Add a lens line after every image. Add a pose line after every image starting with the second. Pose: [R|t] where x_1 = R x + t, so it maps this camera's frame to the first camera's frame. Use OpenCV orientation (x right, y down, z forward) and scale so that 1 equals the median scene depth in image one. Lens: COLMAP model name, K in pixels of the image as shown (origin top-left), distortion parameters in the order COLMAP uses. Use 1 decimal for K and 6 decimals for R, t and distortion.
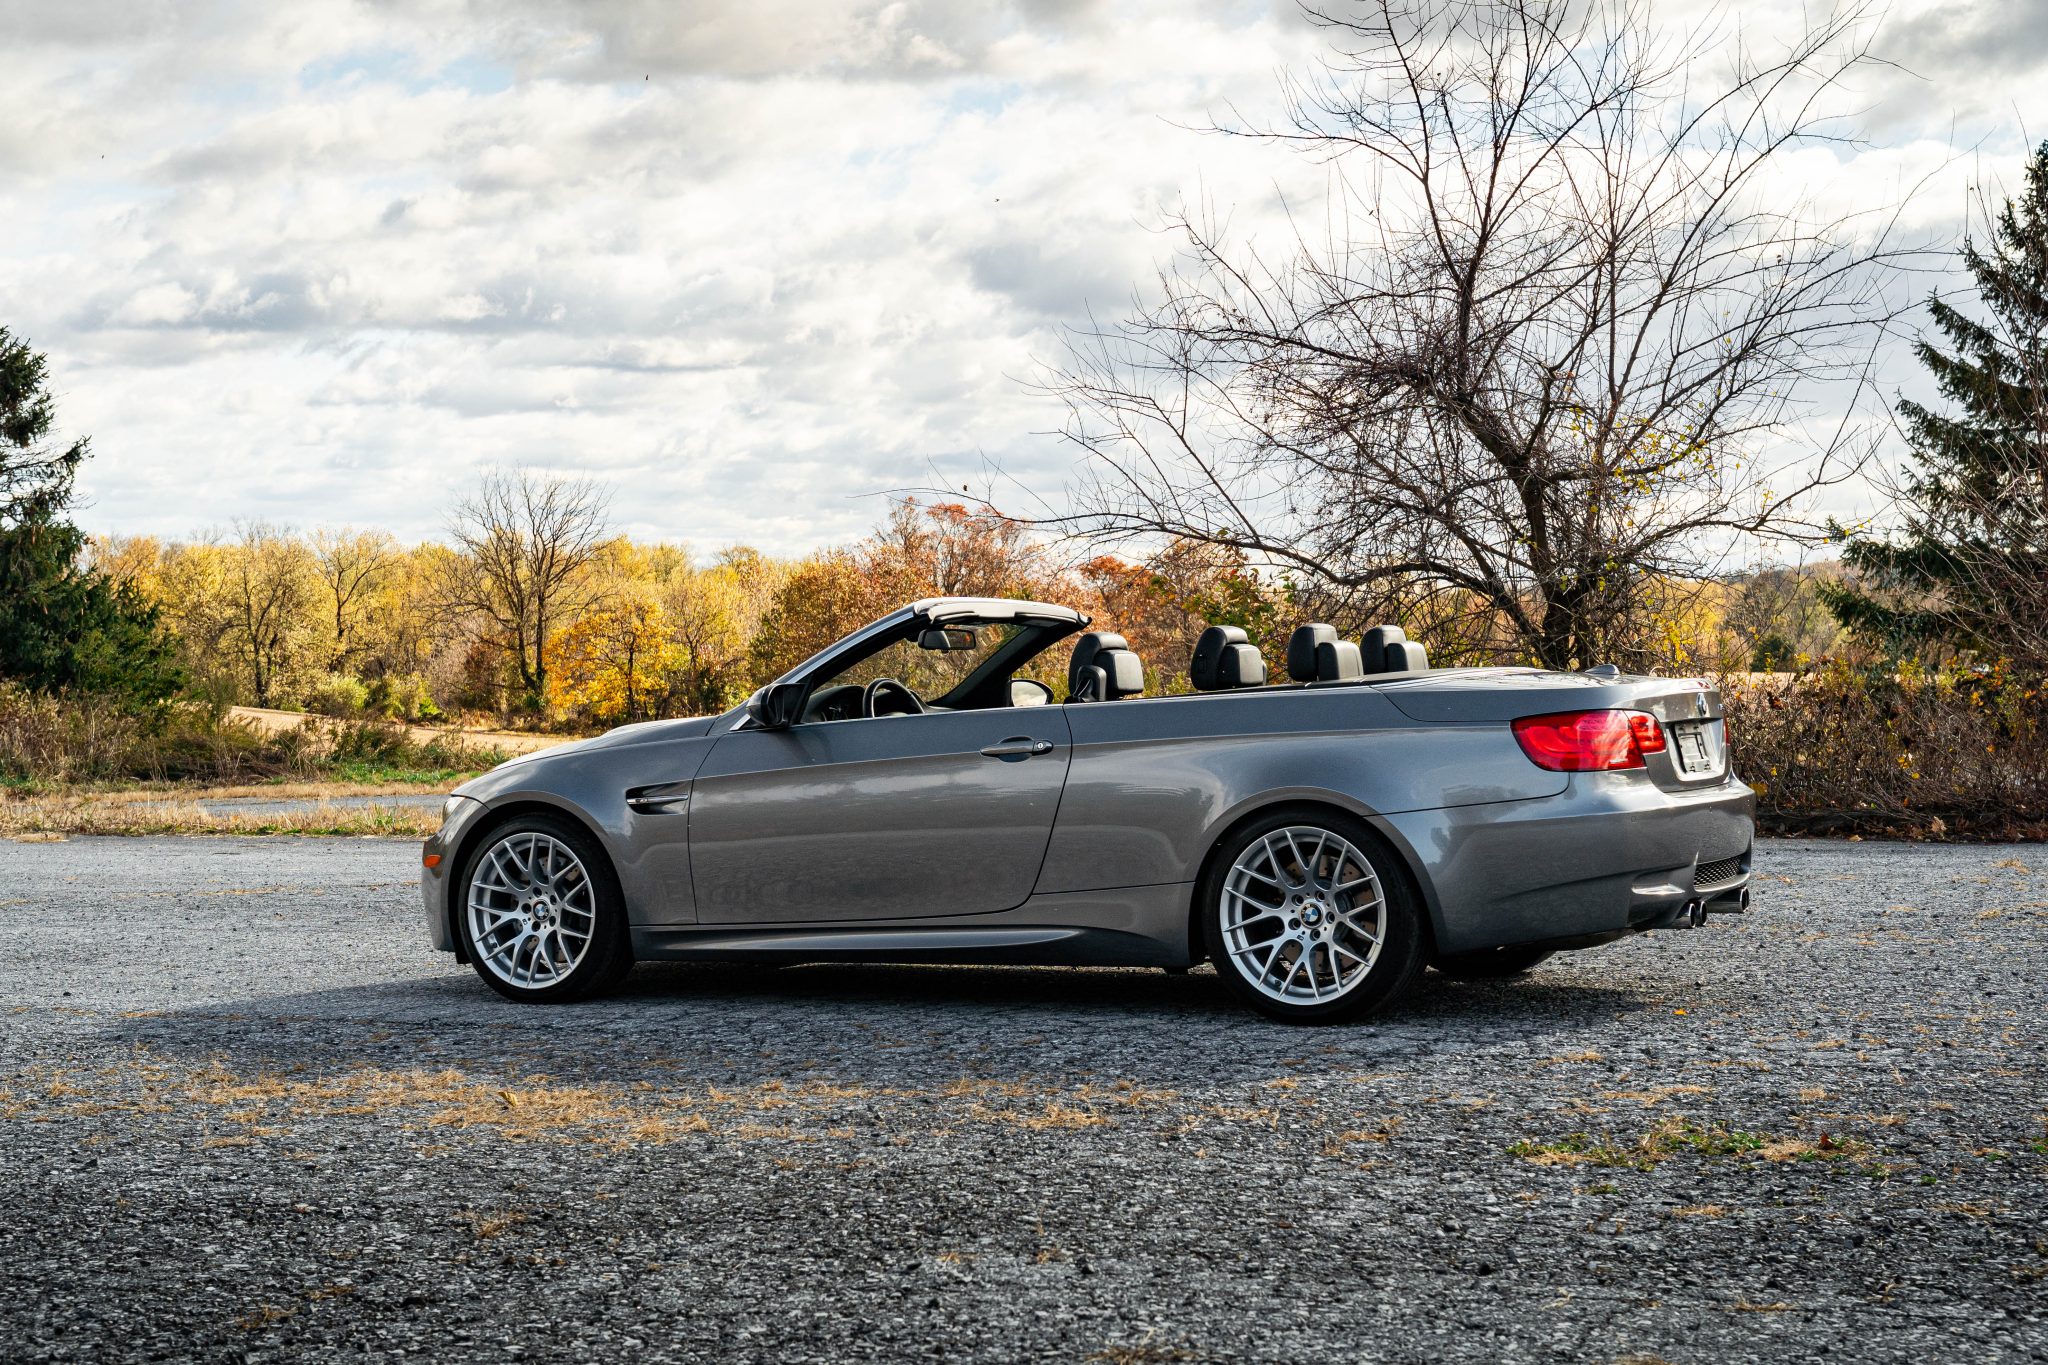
lens RADIAL K [[3073.1, 0, 1014.9], [0, 3073.1, 696.5], [0, 0, 1]] dist [0.017811, 0.072810]
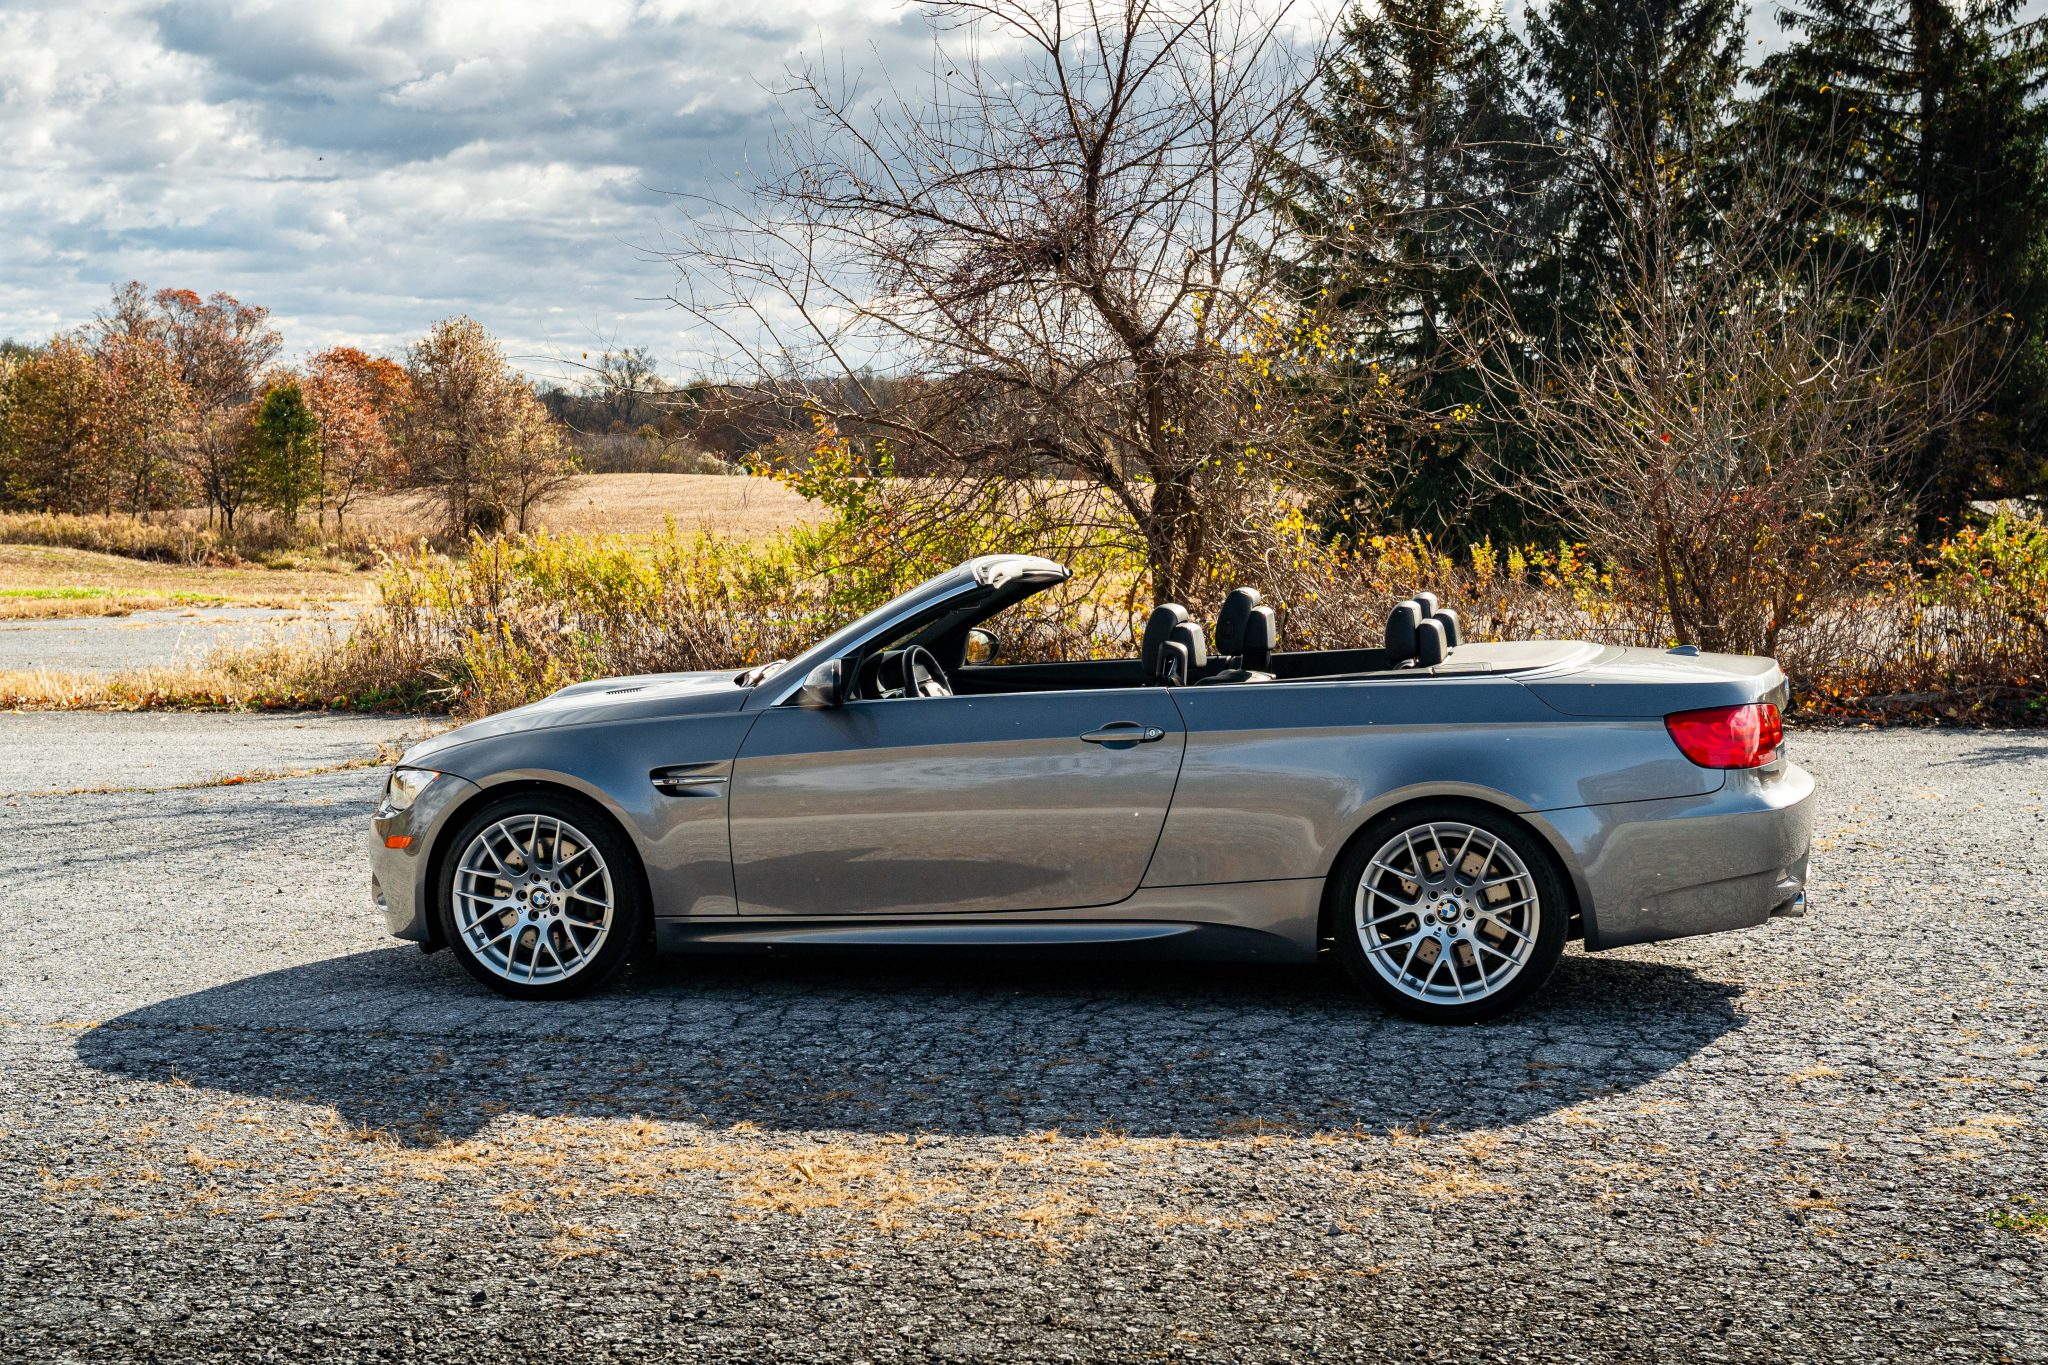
lens RADIAL K [[3073.1, 0, 1014.9], [0, 3073.1, 696.5], [0, 0, 1]] dist [0.017811, 0.072810]
pose [[0.967219, -0.005283, 0.253888, -0.262870], [-0.011866, 0.997751, 0.065965, -0.055131], [-0.253666, -0.066816, 0.964982, 0.090363]]
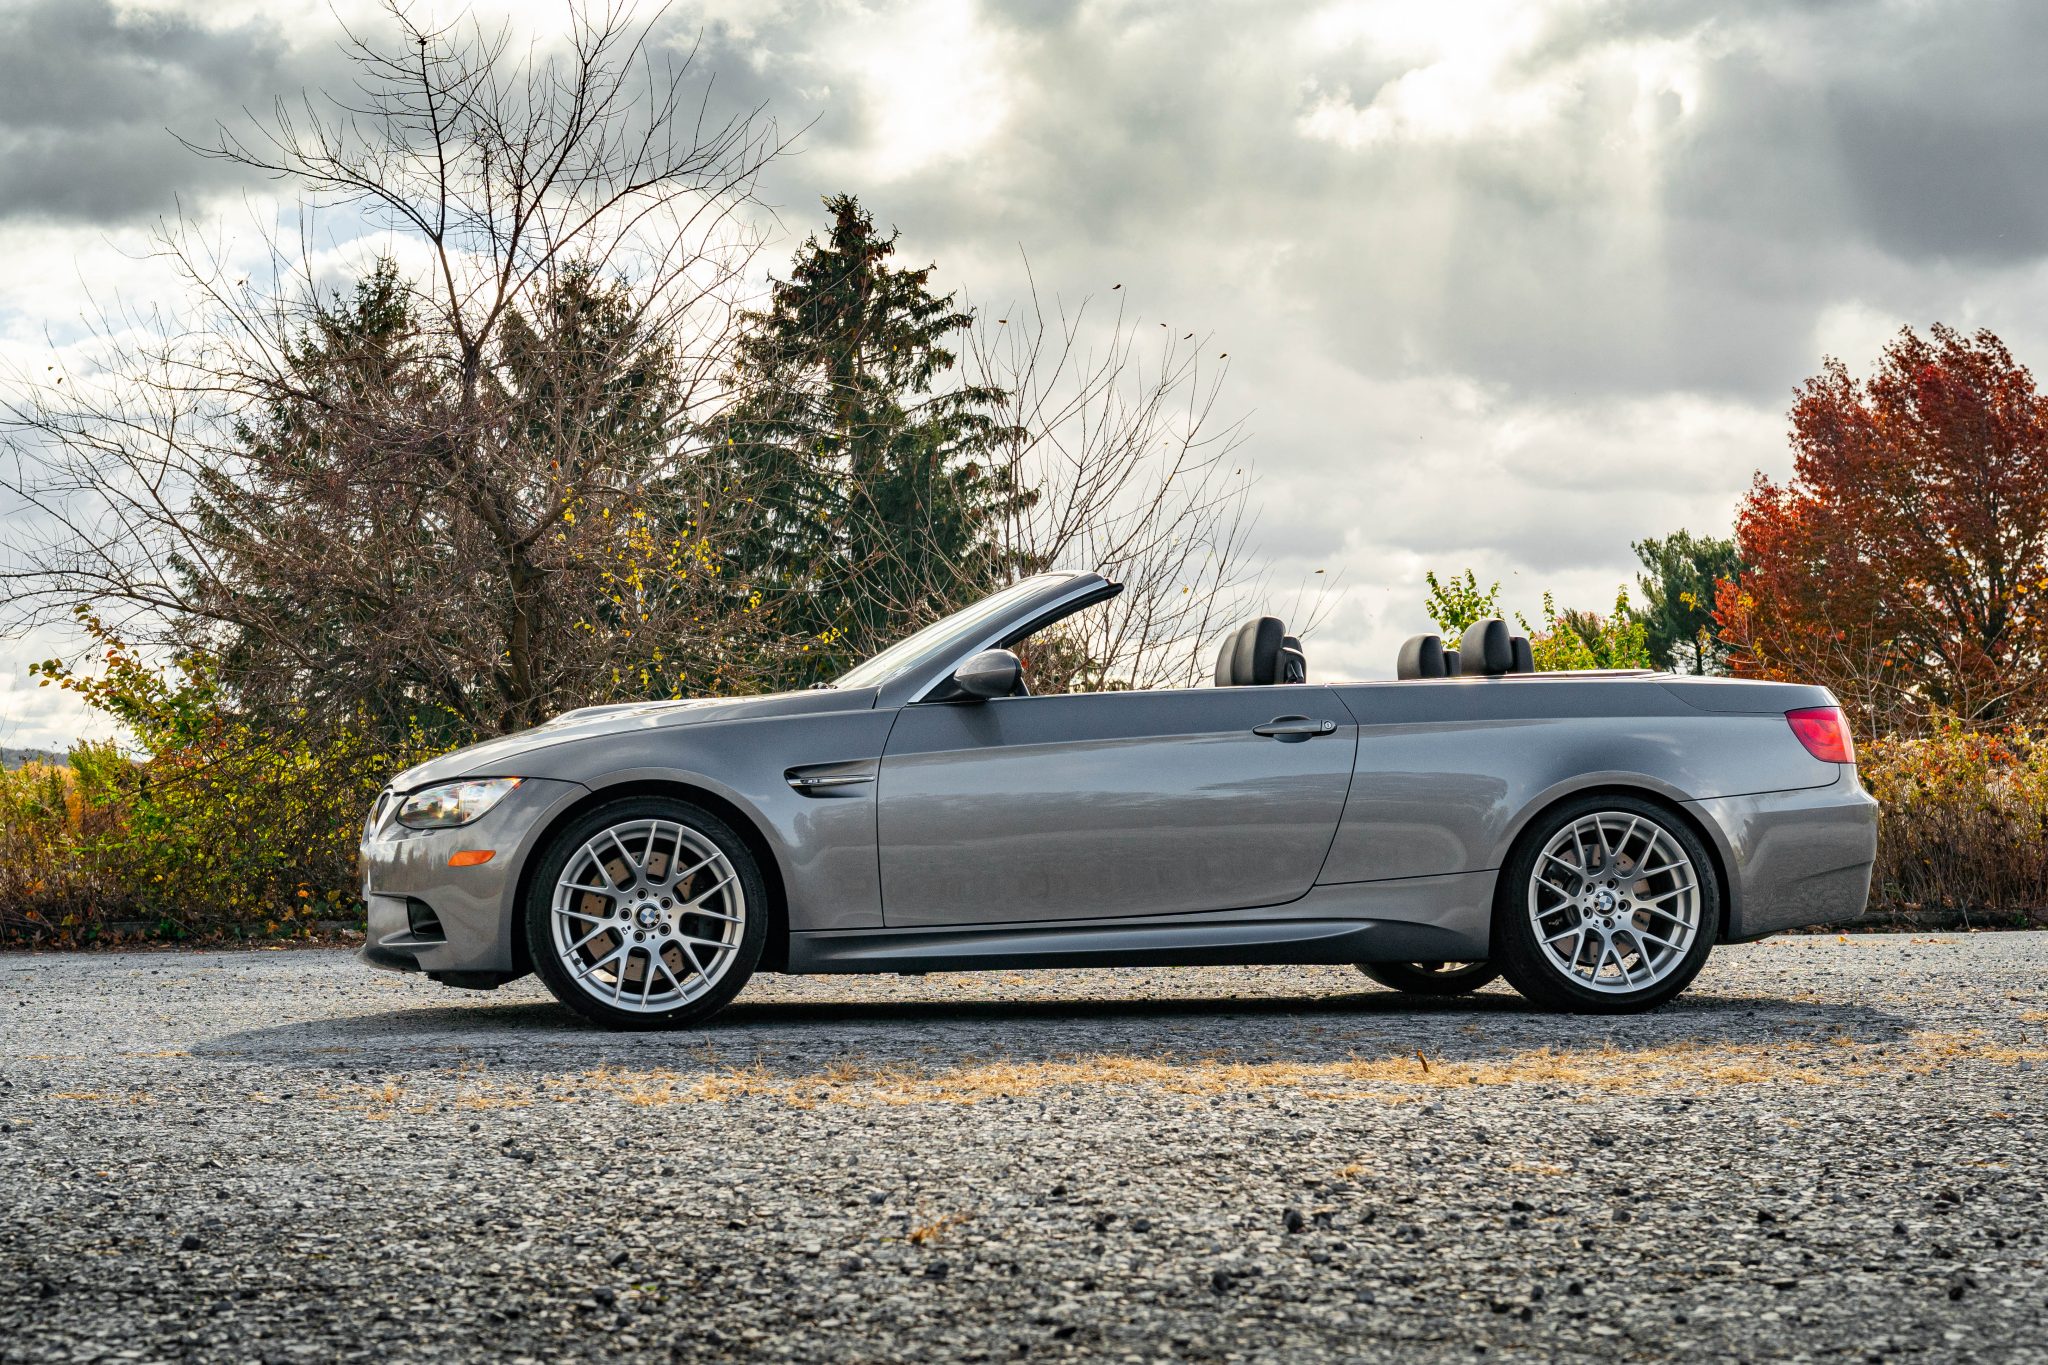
lens RADIAL K [[3126.7, 0, 1027.3], [0, 3126.7, 680.5], [0, 0, 1]] dist [0.006454, 0.105133]
pose [[0.783833, 0.057273, 0.618325, -0.623391], [-0.012856, 0.997021, -0.076053, 0.072691], [-0.620839, 0.051663, 0.782234, 0.301542]]
